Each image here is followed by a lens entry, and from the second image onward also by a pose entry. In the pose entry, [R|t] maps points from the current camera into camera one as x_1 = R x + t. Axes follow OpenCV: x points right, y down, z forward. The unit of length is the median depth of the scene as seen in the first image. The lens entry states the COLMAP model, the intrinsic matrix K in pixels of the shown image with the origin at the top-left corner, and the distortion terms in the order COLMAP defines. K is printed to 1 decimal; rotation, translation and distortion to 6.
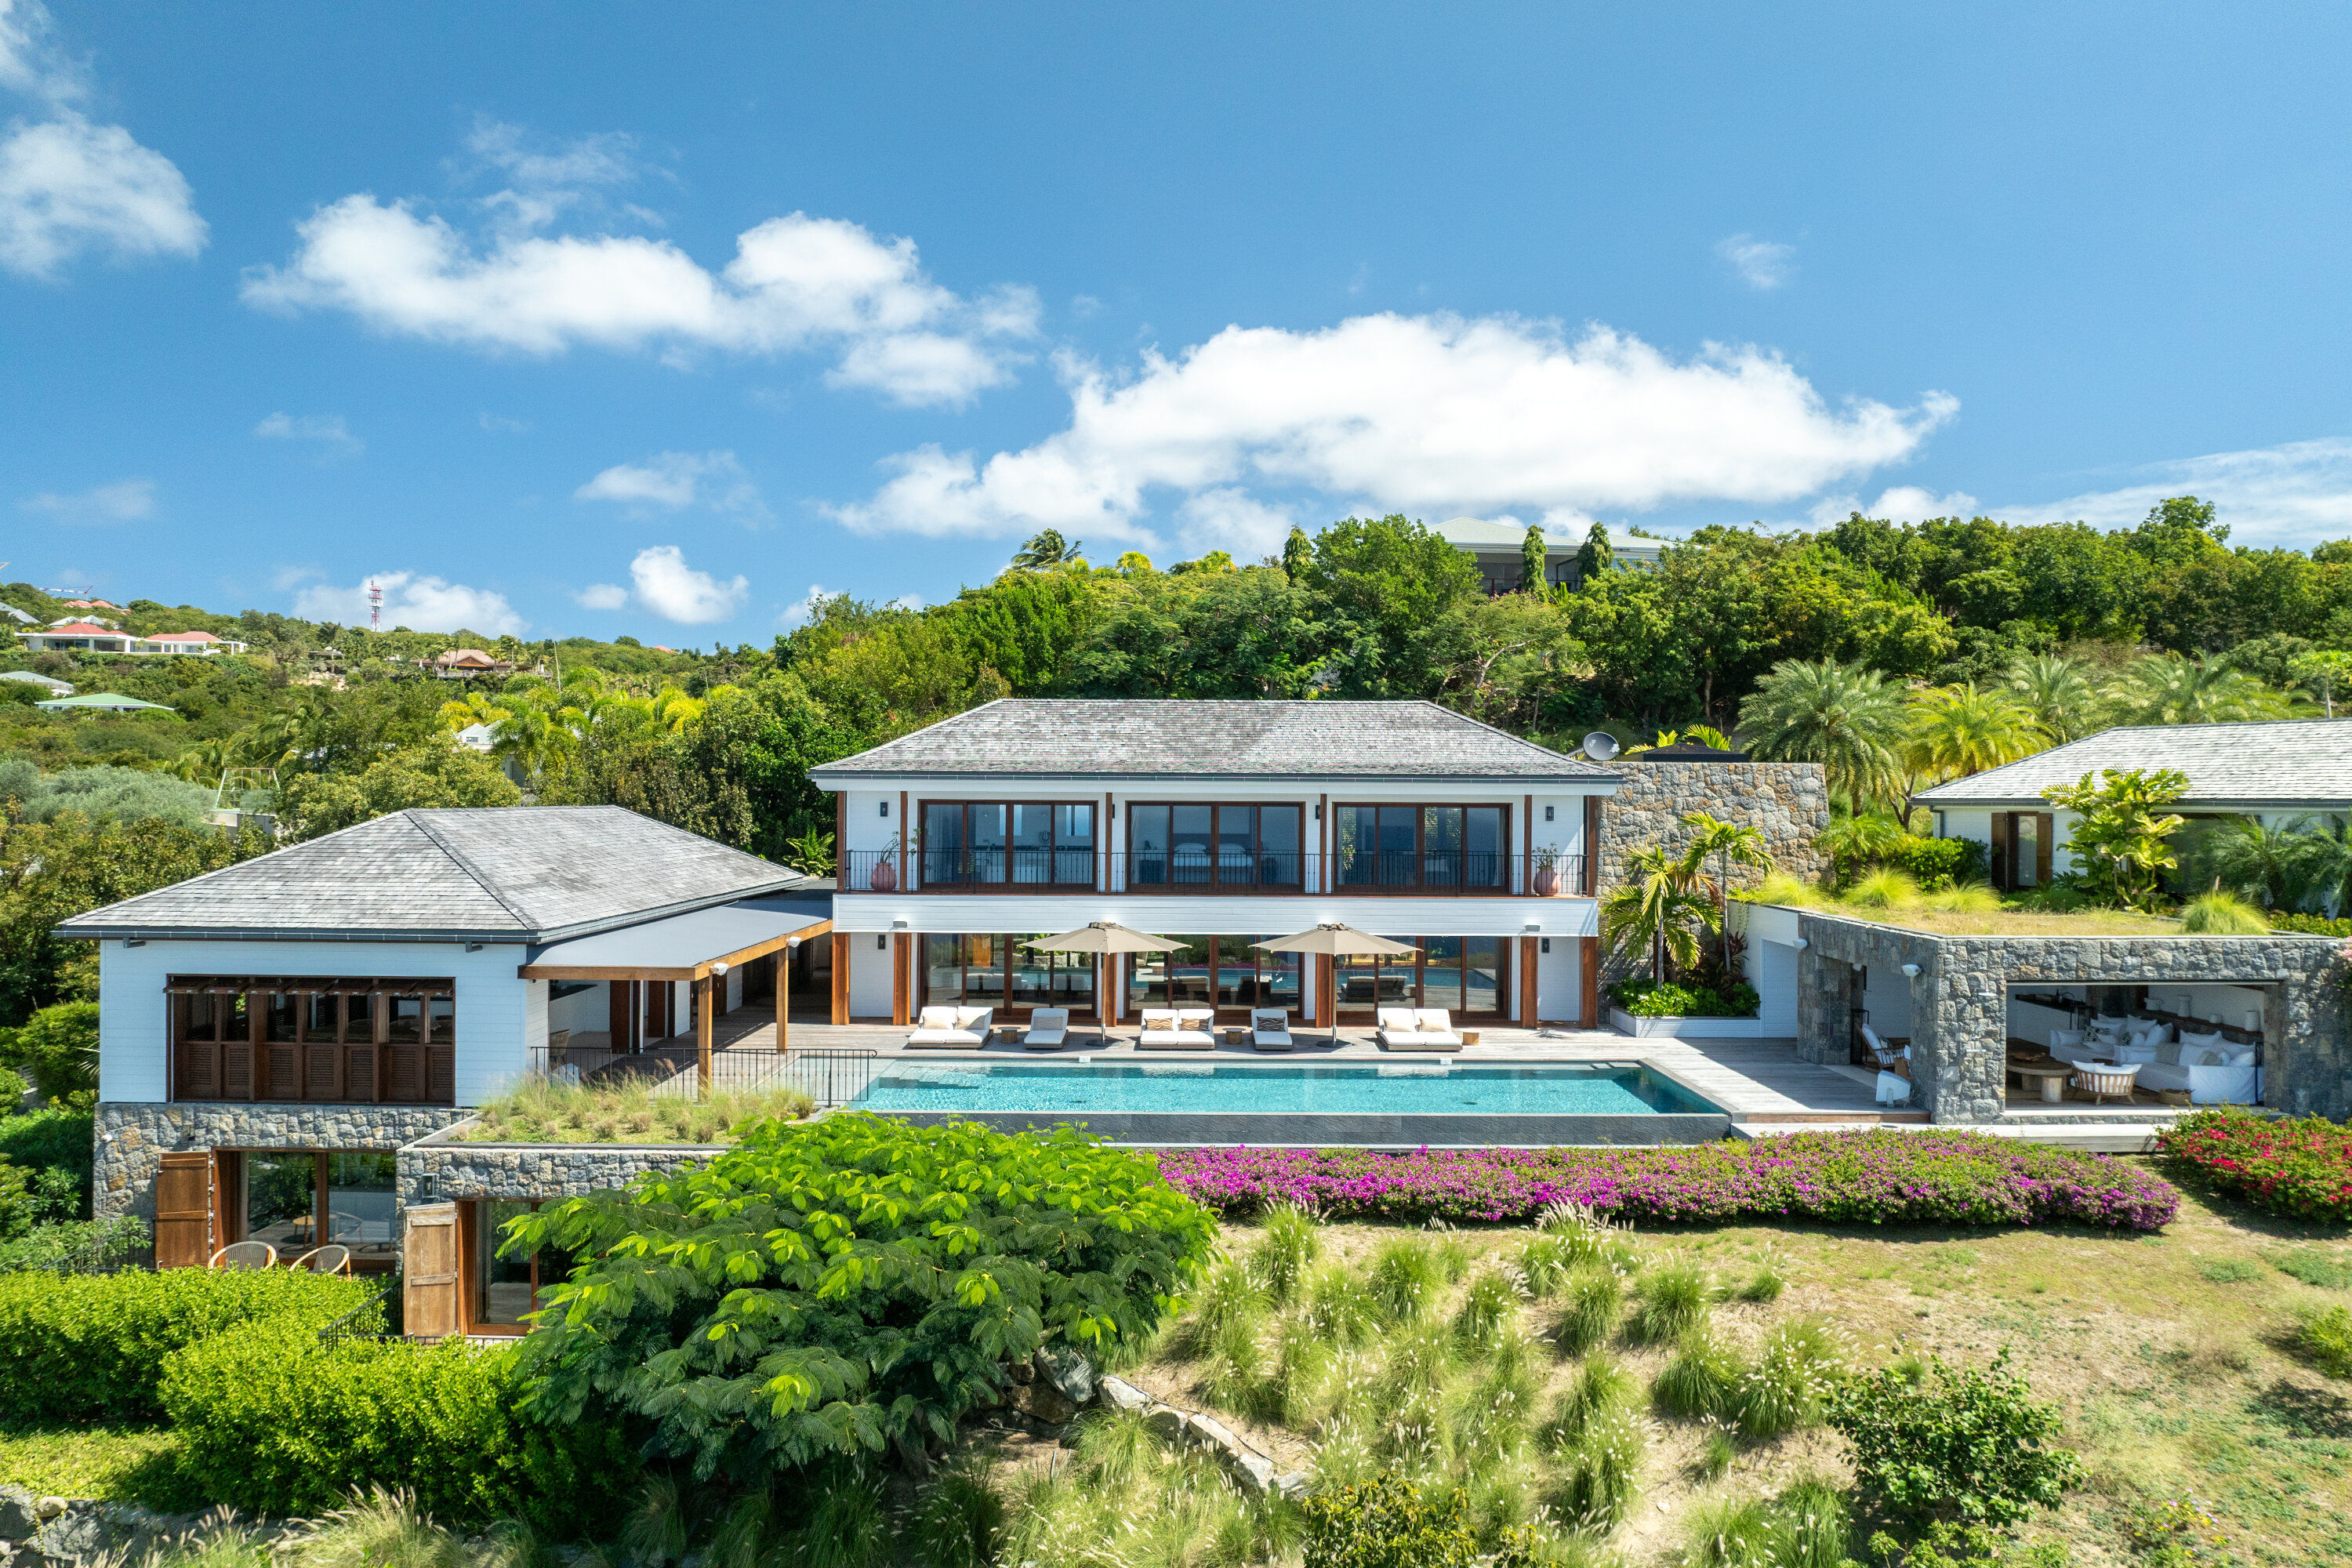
lens RADIAL K [[1280.6, 0, 1131.0], [0, 1280.6, 803.4], [0, 0, 1]] dist [-0.029871, -0.000123]
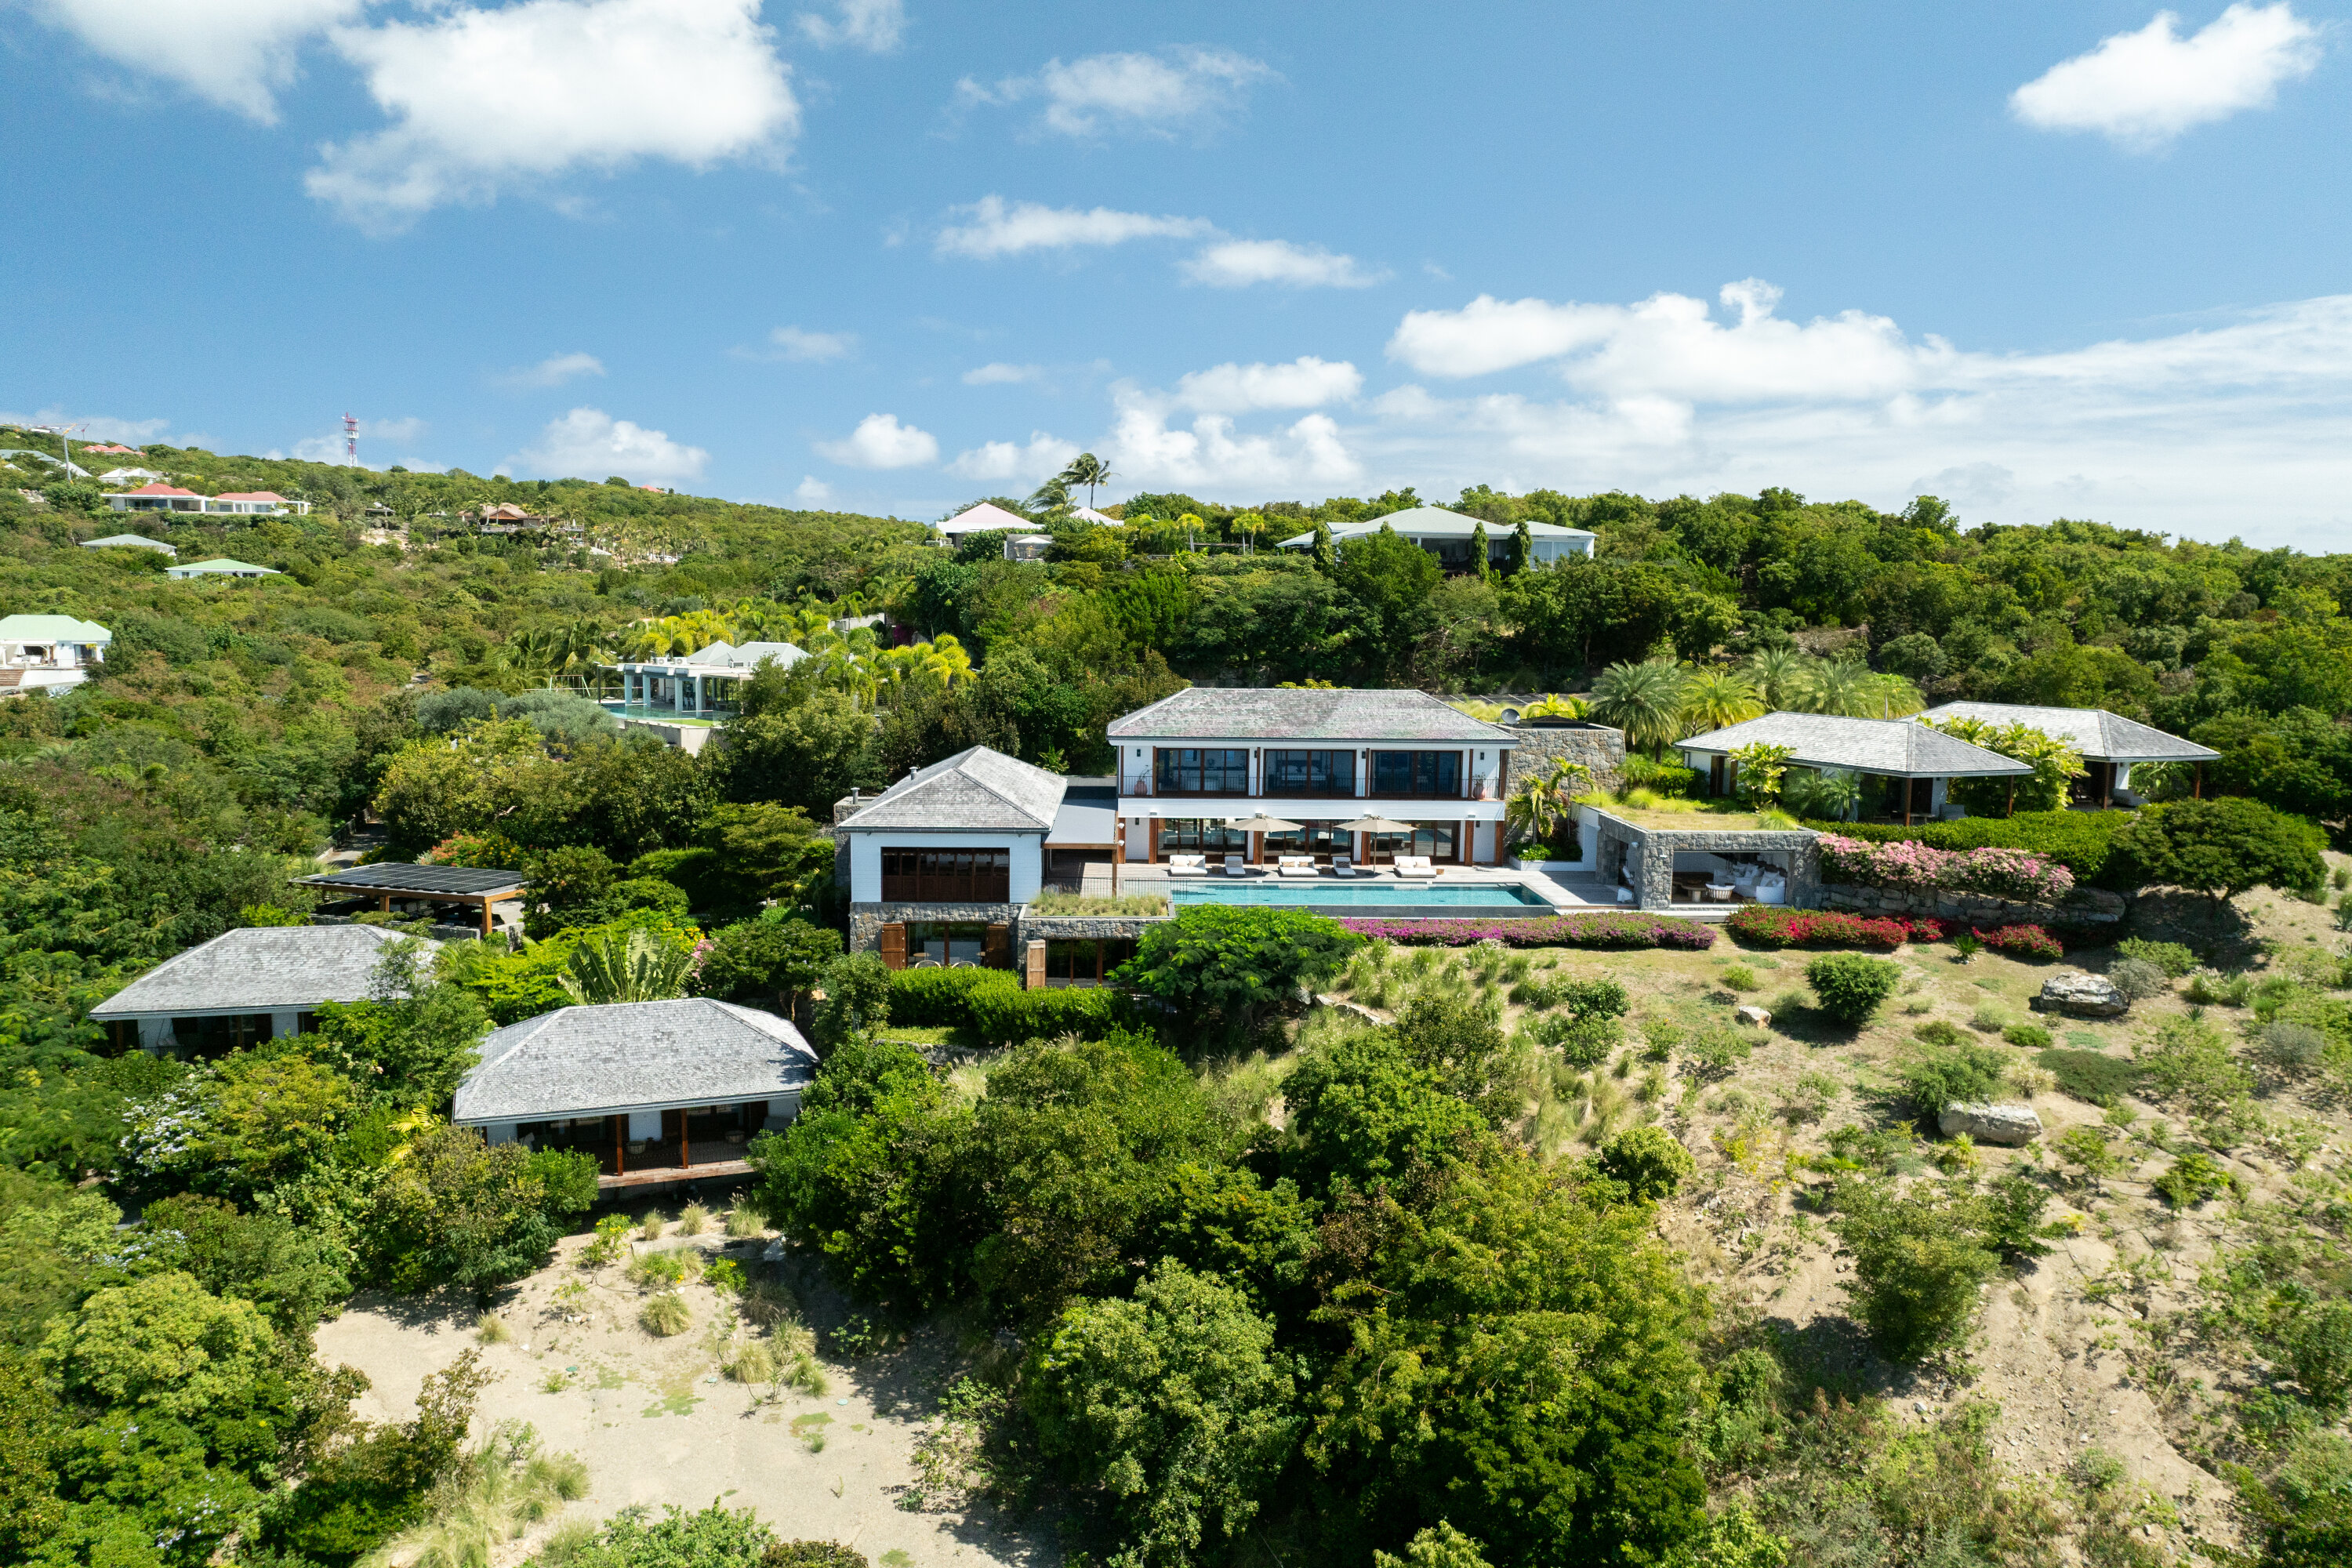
lens RADIAL K [[1346.0, 0, 1057.2], [0, 1346.0, 721.2], [0, 0, 1]] dist [-0.032017, -0.000084]
pose [[0.999972, 0.001987, 0.007173, -0.381087], [-0.002592, 0.996349, 0.085333, -0.248857], [-0.006977, -0.085349, 0.996327, -1.172399]]
